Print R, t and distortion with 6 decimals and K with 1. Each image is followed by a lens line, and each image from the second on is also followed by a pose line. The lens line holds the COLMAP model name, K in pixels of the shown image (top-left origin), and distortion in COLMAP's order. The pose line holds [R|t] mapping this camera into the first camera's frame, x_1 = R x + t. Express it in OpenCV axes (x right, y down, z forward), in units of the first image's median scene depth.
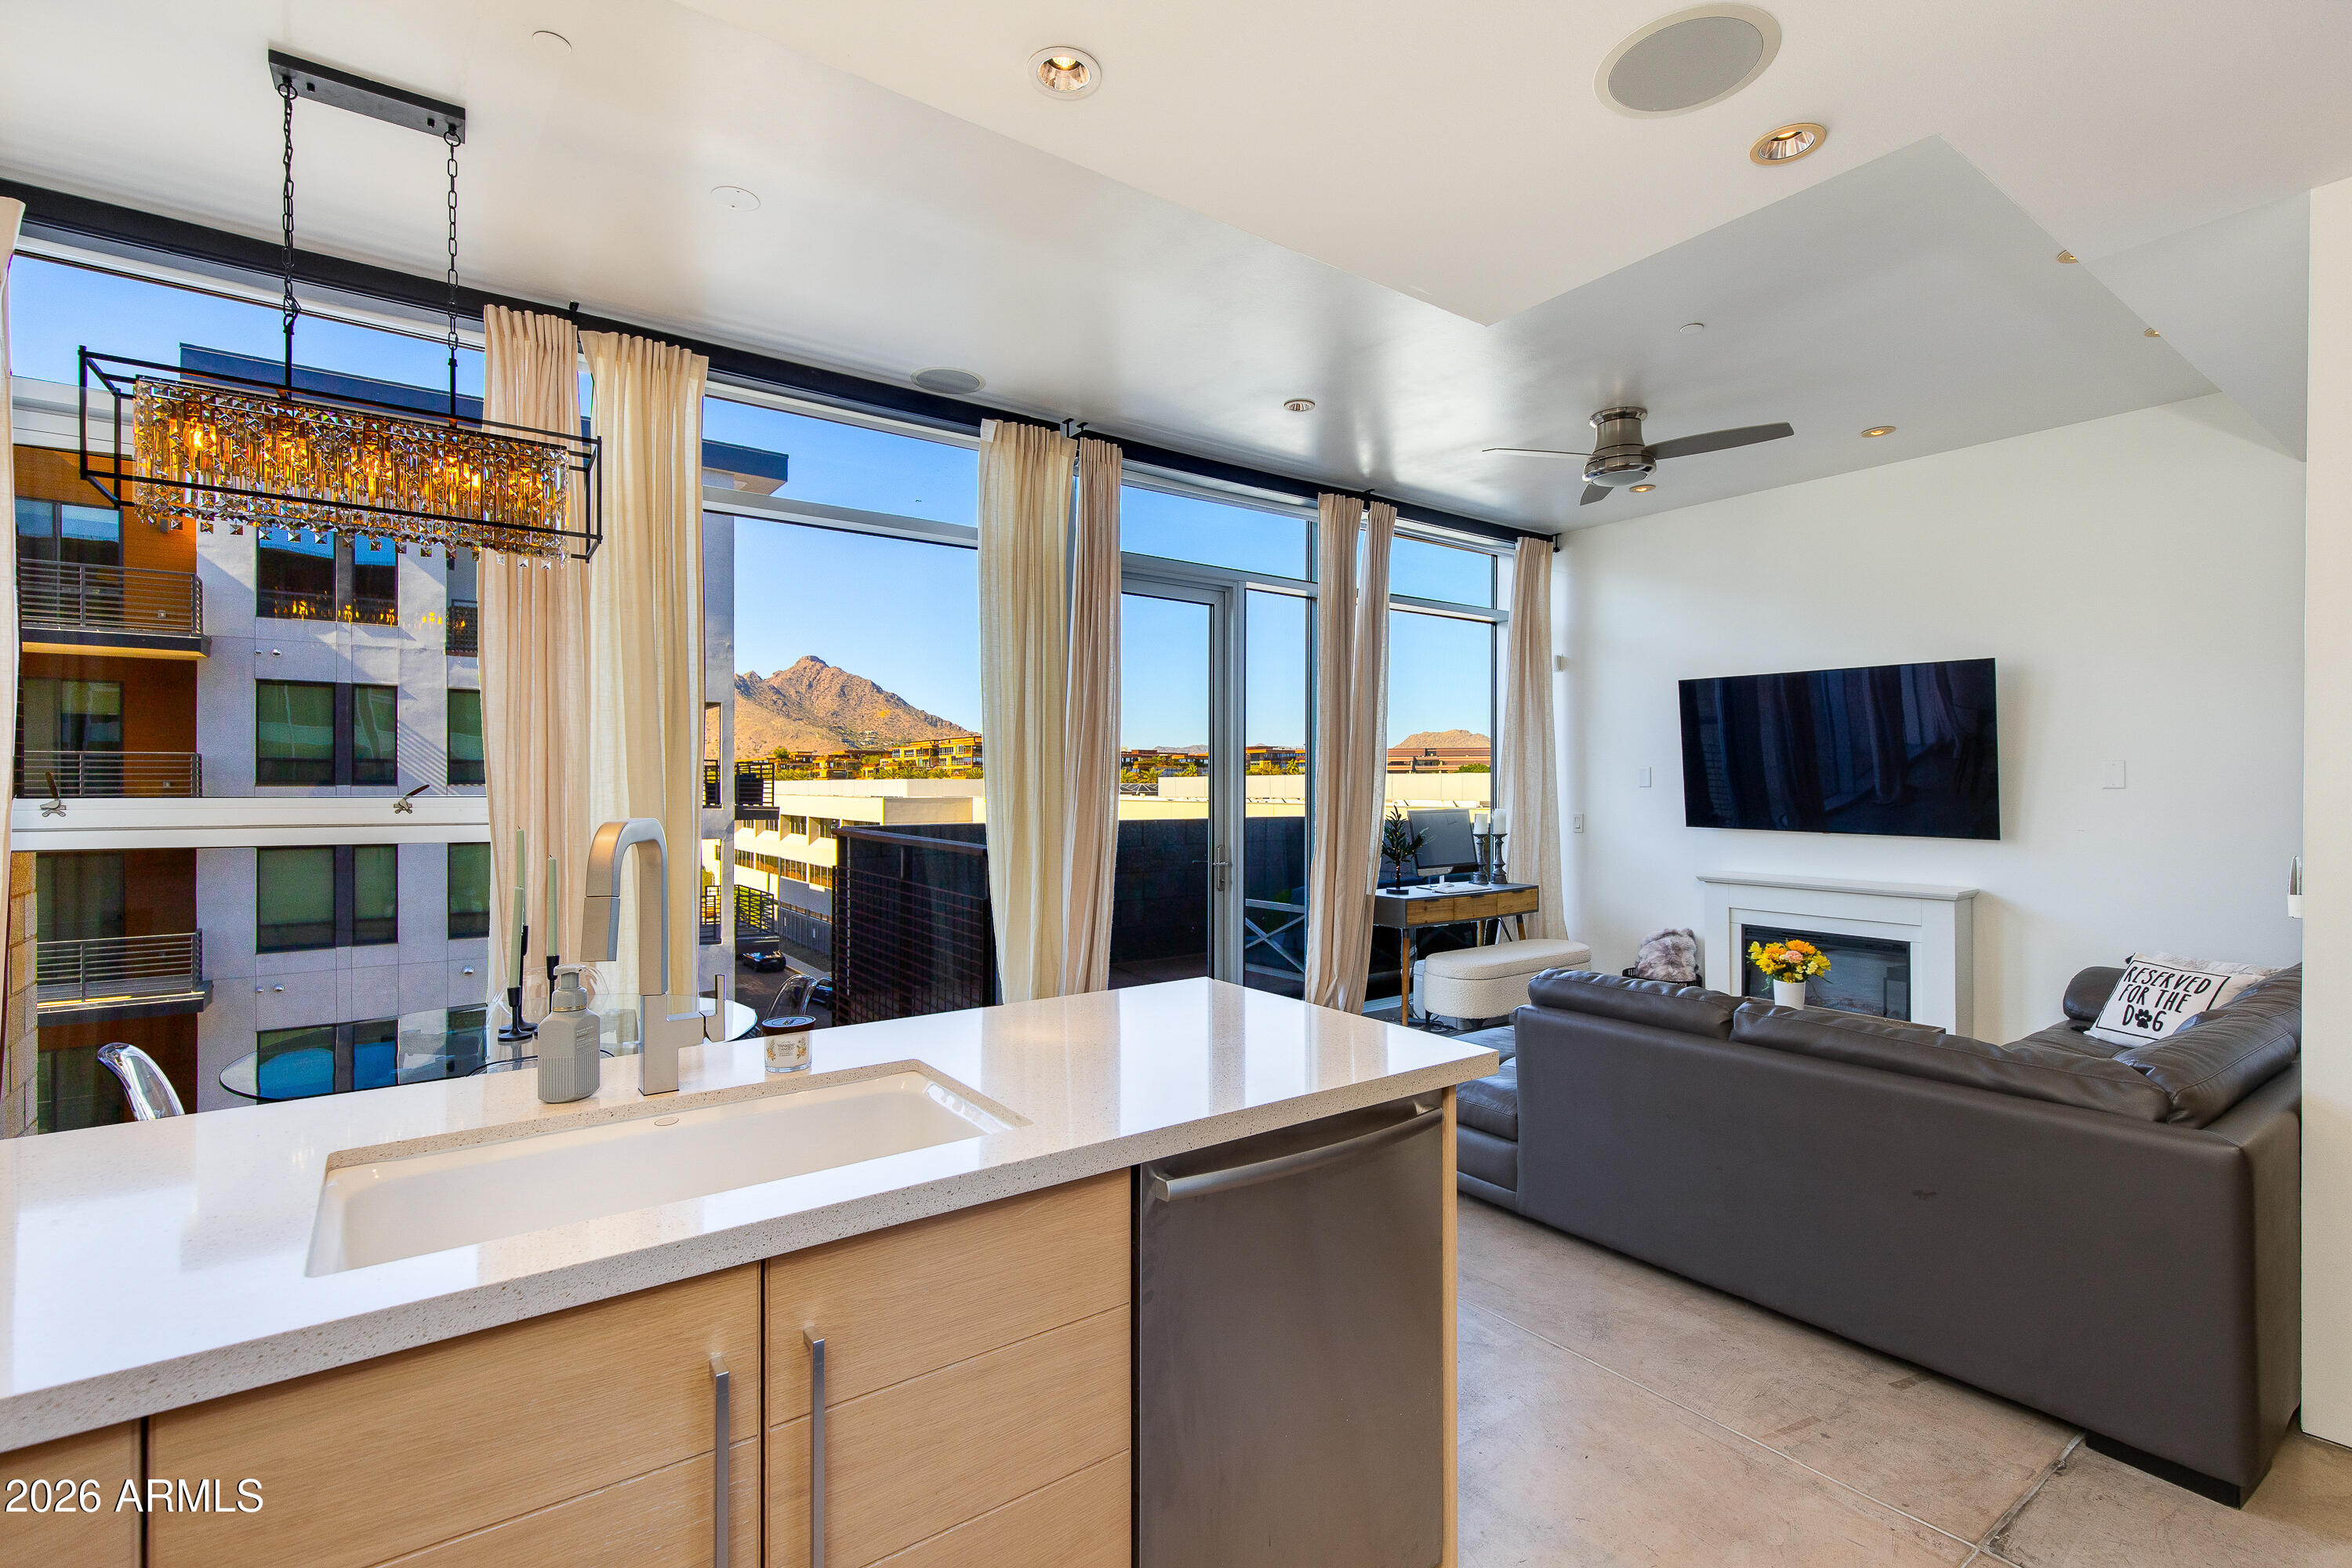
lens RADIAL K [[1062.3, 0, 1176.9], [0, 1062.3, 785.9], [0, 0, 1]] dist [0.009784, -0.000574]
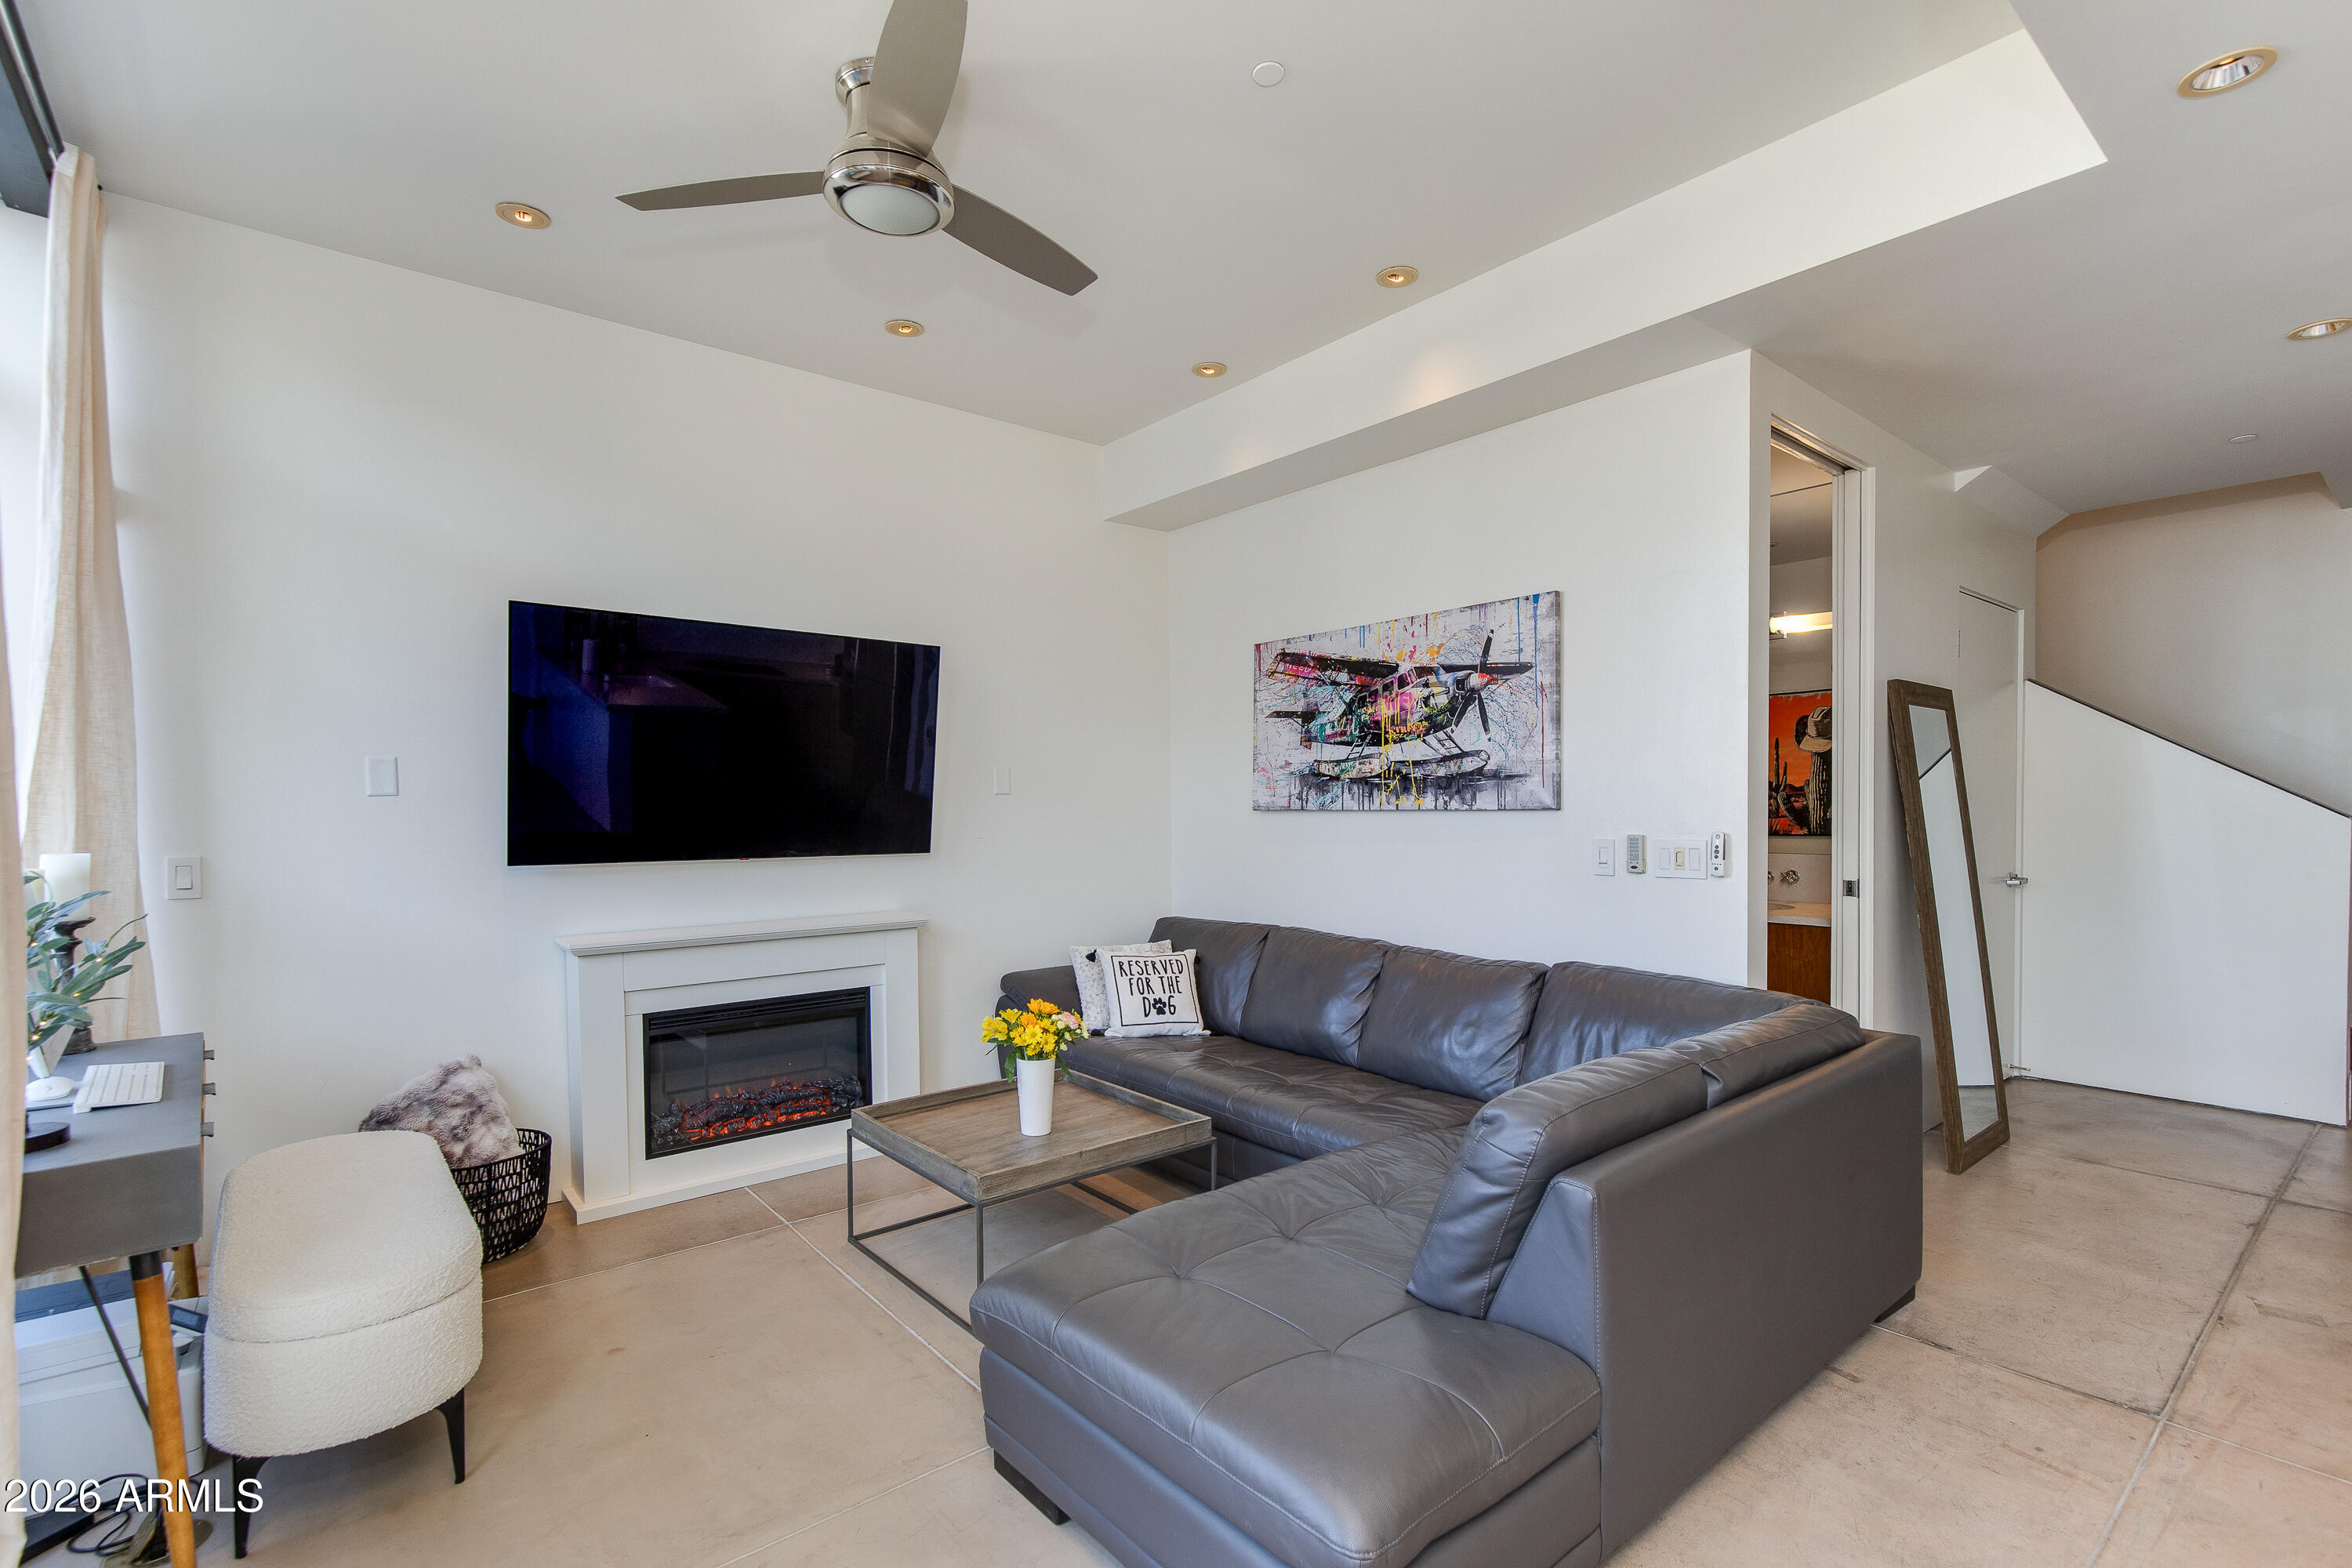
lens RADIAL K [[1083.3, 0, 1193.2], [0, 1083.3, 823.9], [0, 0, 1]] dist [0.009954, 0.001880]
pose [[-0.065152, -0.022051, 0.997632, -0.105054], [0.010267, 0.999688, 0.022767, 0.006287], [-0.997823, 0.011726, -0.064905, 0.618064]]
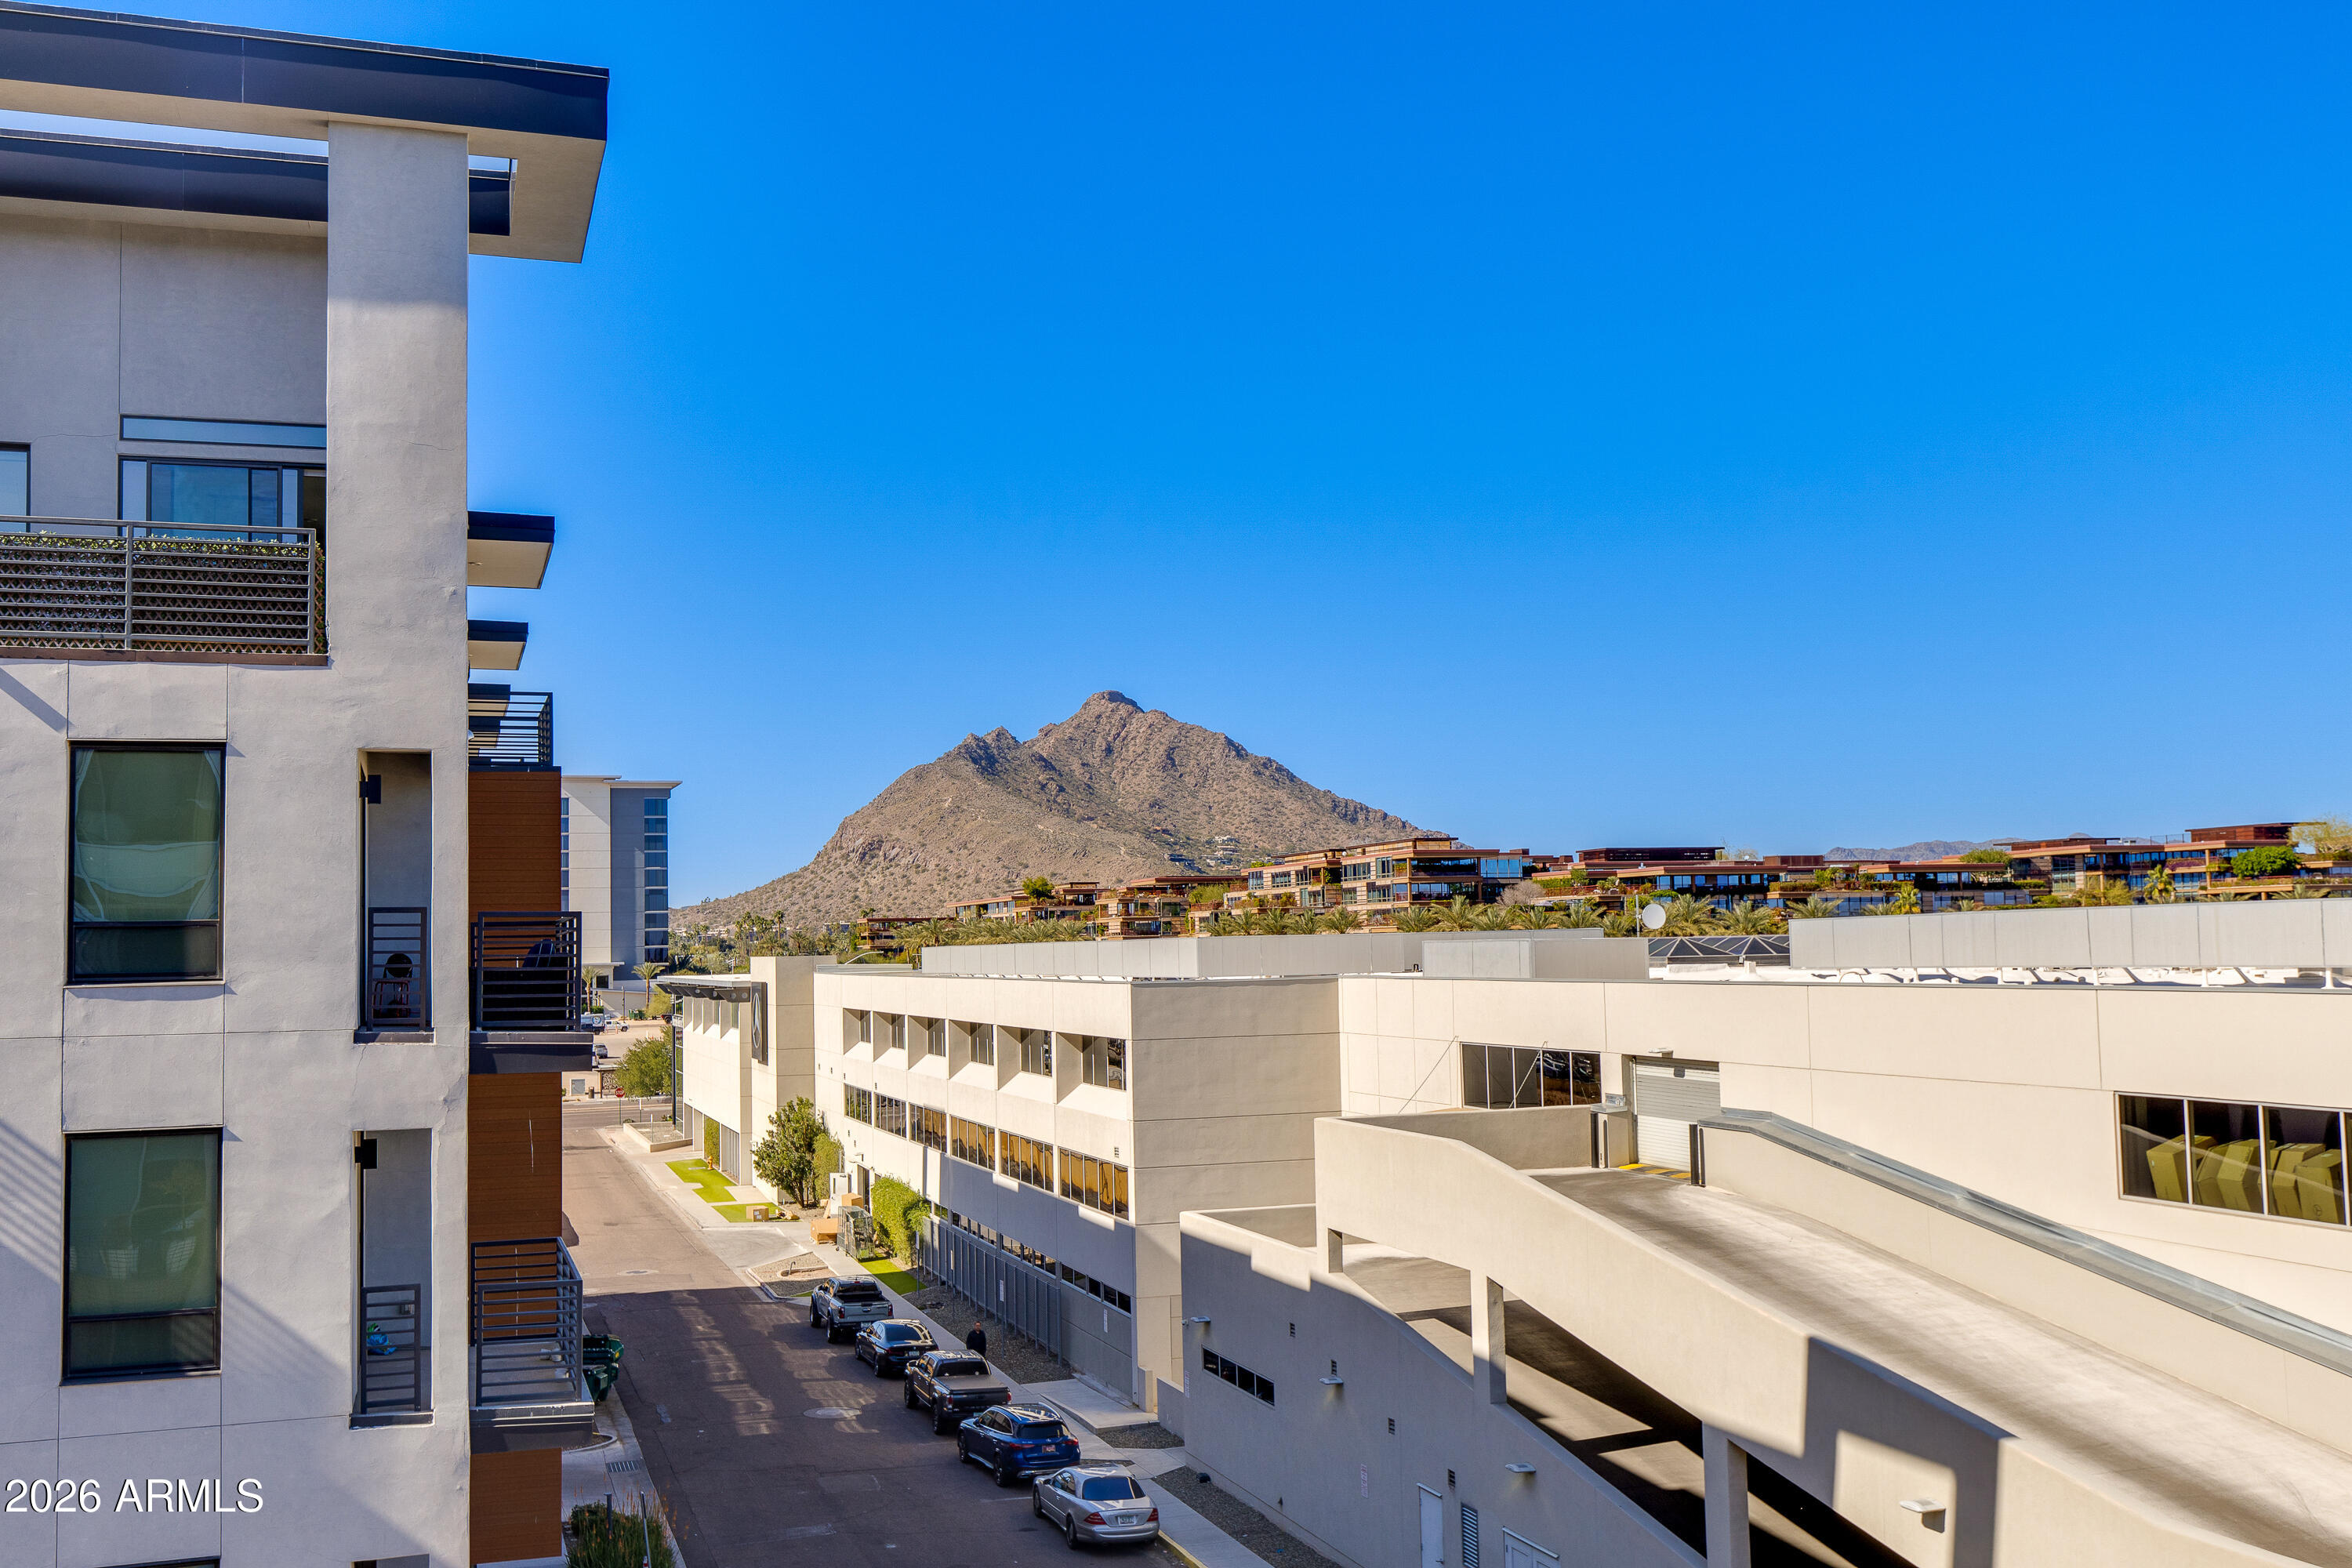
lens RADIAL K [[2227.4, 0, 1189.4], [0, 2227.4, 778.2], [0, 0, 1]] dist [-0.000203, 0.000000]
pose [[0.954489, -0.043356, -0.295078, 0.156279], [0.021644, 0.996838, -0.076454, -0.017927], [0.297460, 0.066588, 0.952409, 1.348497]]
